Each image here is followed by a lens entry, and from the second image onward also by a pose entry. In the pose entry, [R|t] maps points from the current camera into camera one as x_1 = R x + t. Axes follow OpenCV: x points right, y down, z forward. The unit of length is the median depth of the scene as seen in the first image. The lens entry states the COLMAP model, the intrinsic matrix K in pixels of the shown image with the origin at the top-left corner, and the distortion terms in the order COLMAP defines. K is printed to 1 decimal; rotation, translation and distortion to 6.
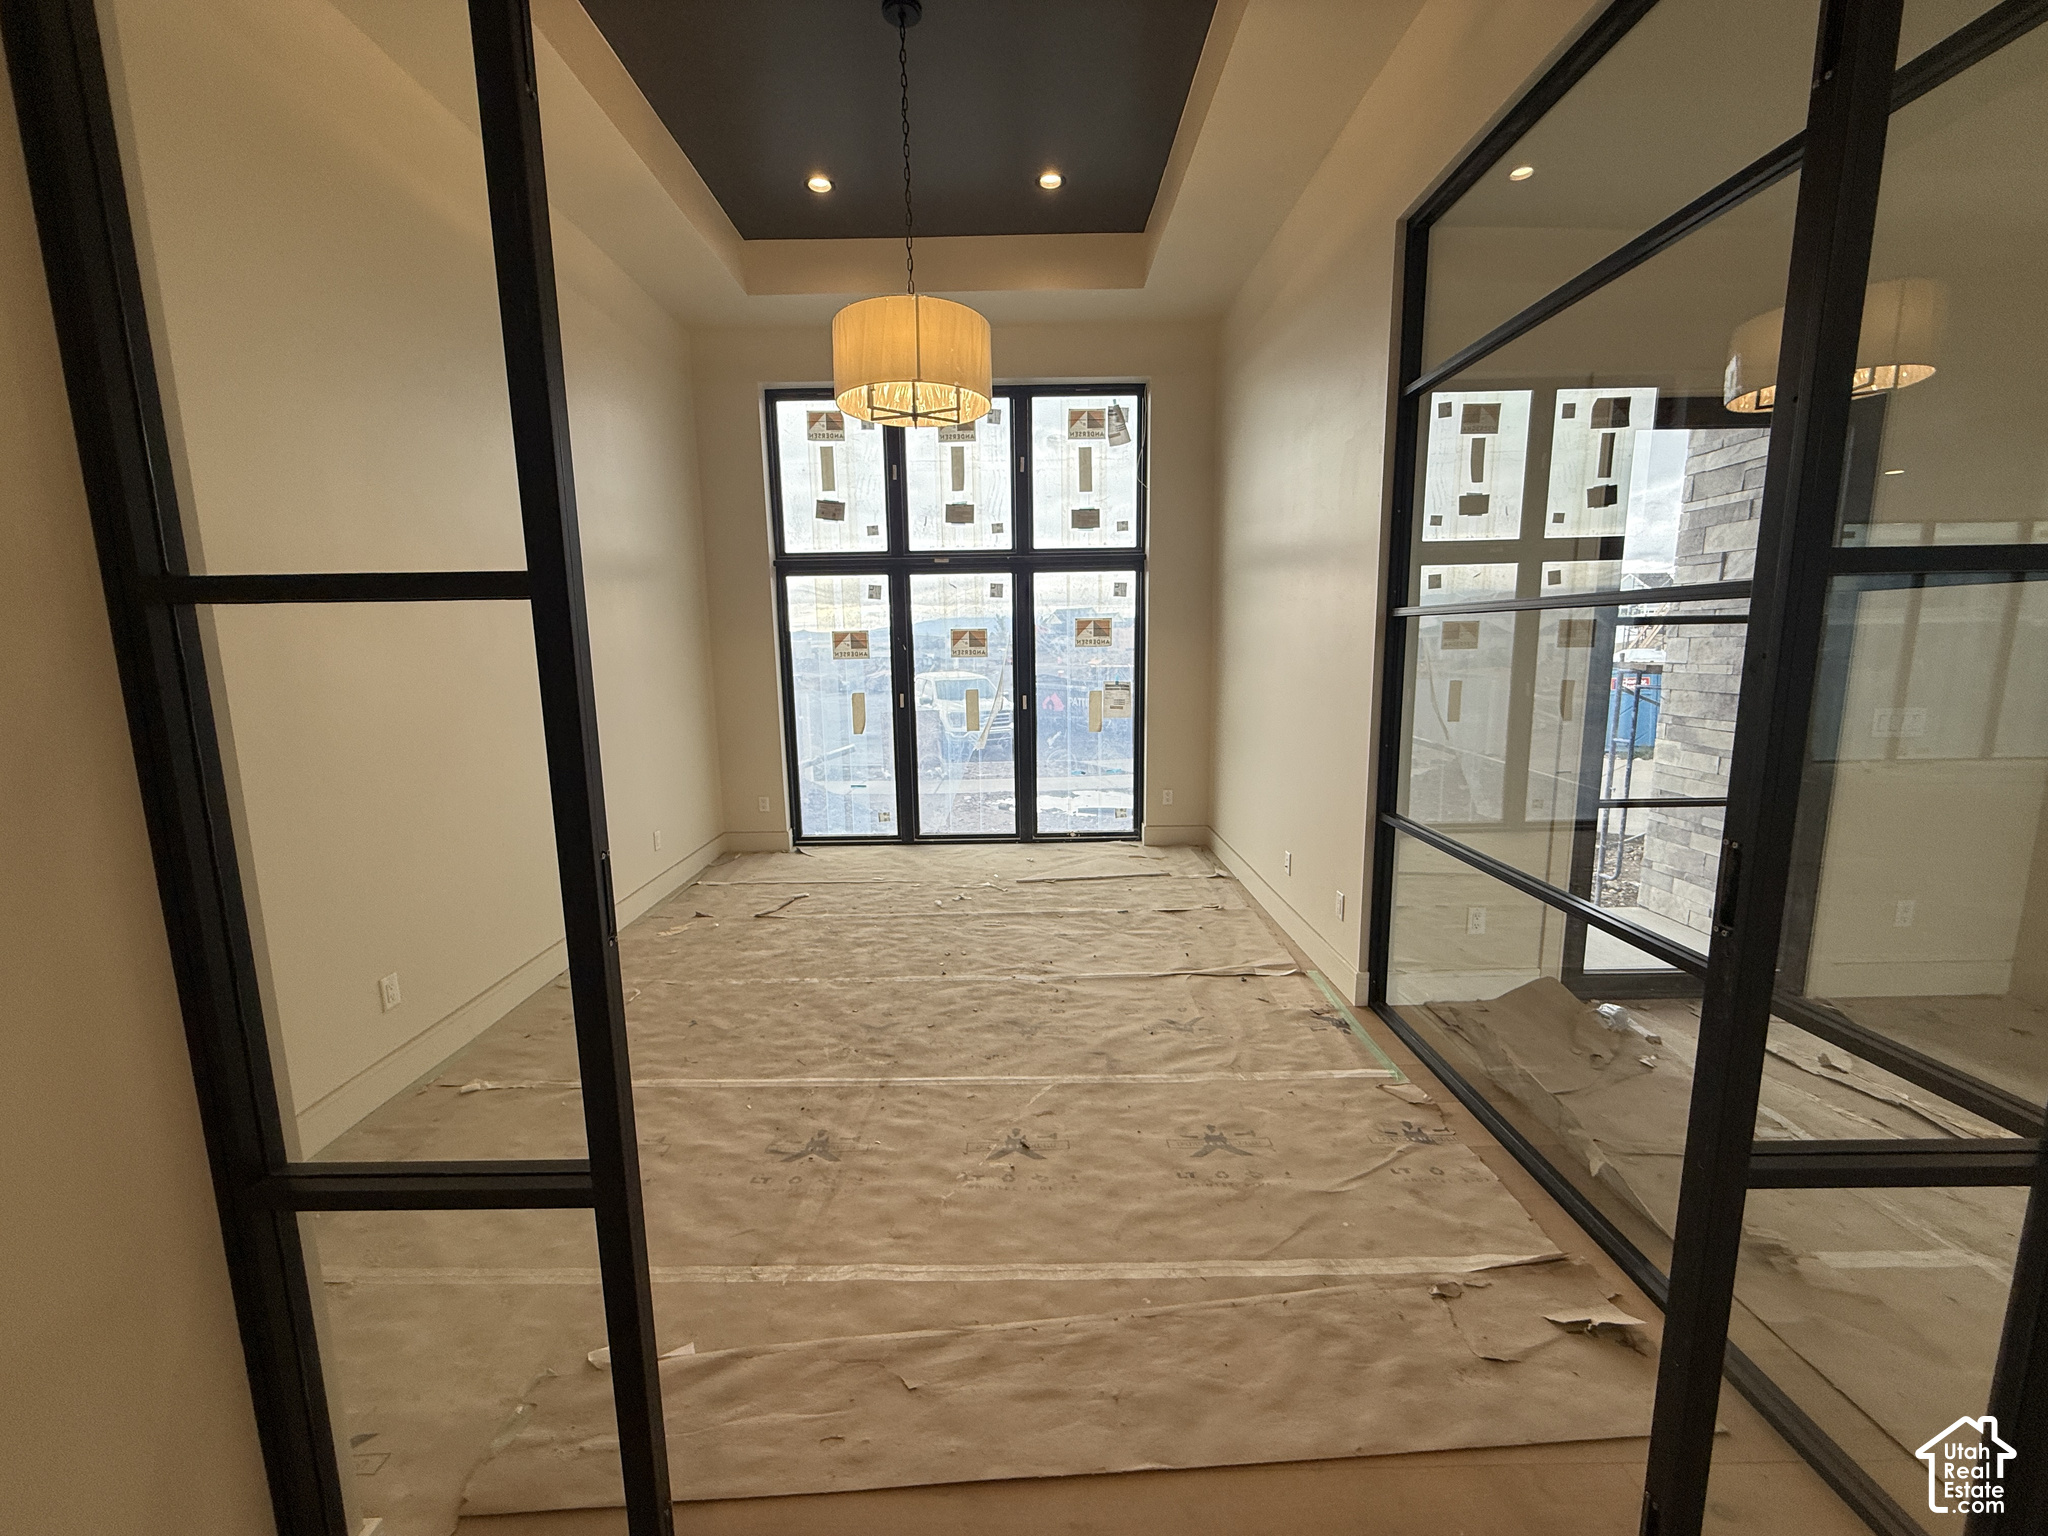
lens RADIAL K [[818.6, 0, 1007.2], [0, 818.6, 772.8], [0, 0, 1]] dist [0.003458, 0.000457]
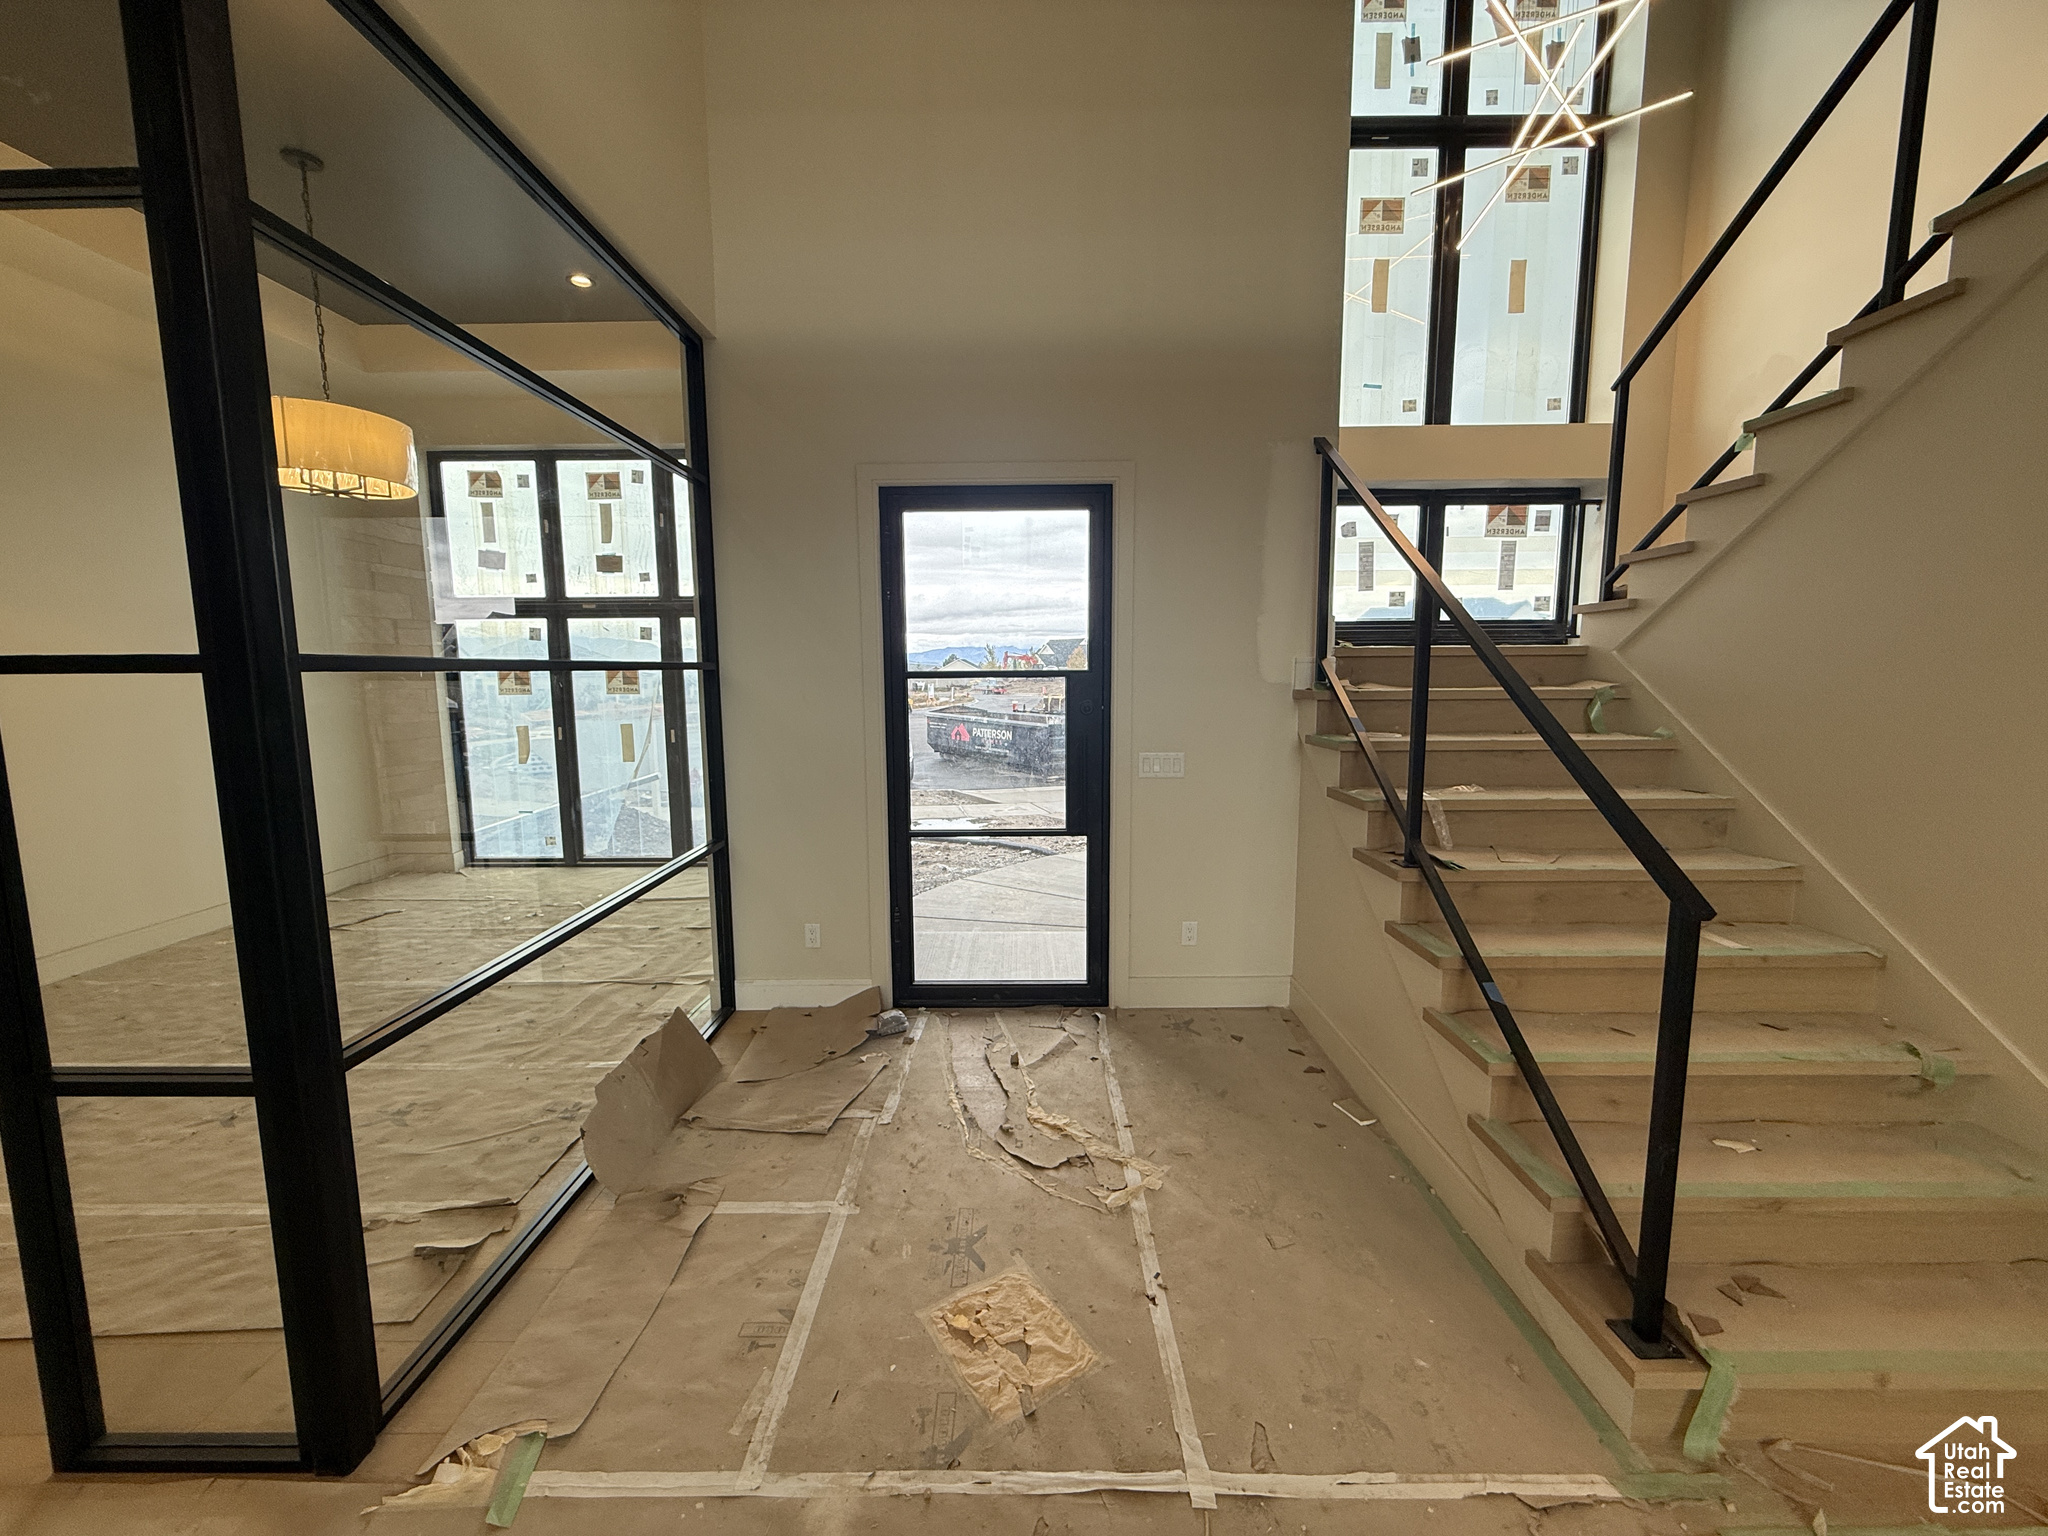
lens RADIAL K [[818.6, 0, 1035.4], [0, 818.6, 776.8], [0, 0, 1]] dist [0.003458, 0.000457]
pose [[0.999574, 0.010397, -0.027287, 0.666024], [-0.011542, 0.999044, -0.042165, 0.008952], [0.026823, 0.042462, 0.998738, -0.078347]]
